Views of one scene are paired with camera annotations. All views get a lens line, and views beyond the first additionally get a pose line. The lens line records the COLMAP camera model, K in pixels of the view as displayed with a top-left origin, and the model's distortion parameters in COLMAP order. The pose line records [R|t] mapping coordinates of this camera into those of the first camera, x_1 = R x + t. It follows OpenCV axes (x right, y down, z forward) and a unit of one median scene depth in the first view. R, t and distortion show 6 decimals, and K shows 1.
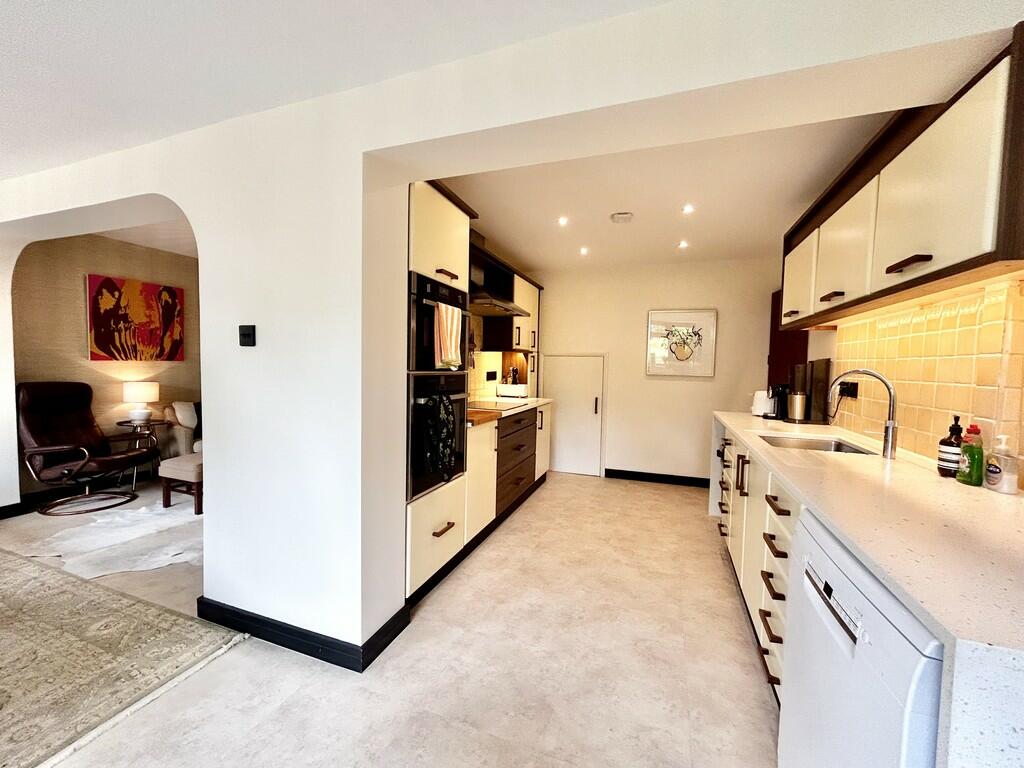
lens RADIAL K [[407.8, 0, 515.2], [0, 407.8, 384.9], [0, 0, 1]] dist [-0.004031, -0.000681]
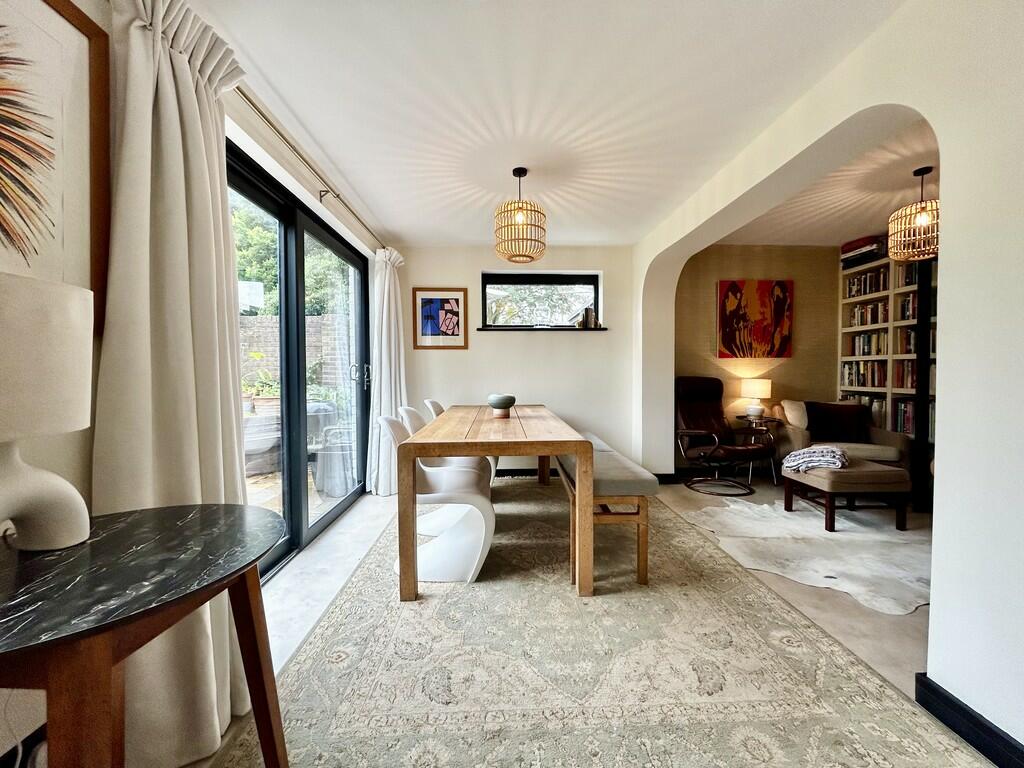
lens RADIAL K [[407.8, 0, 510.6], [0, 407.8, 381.0], [0, 0, 1]] dist [-0.004031, -0.000681]
pose [[0.367735, -0.004815, -0.929918, -0.218312], [-0.034449, 0.999230, -0.018796, 0.043480], [0.929292, 0.038947, 0.367286, 0.062292]]
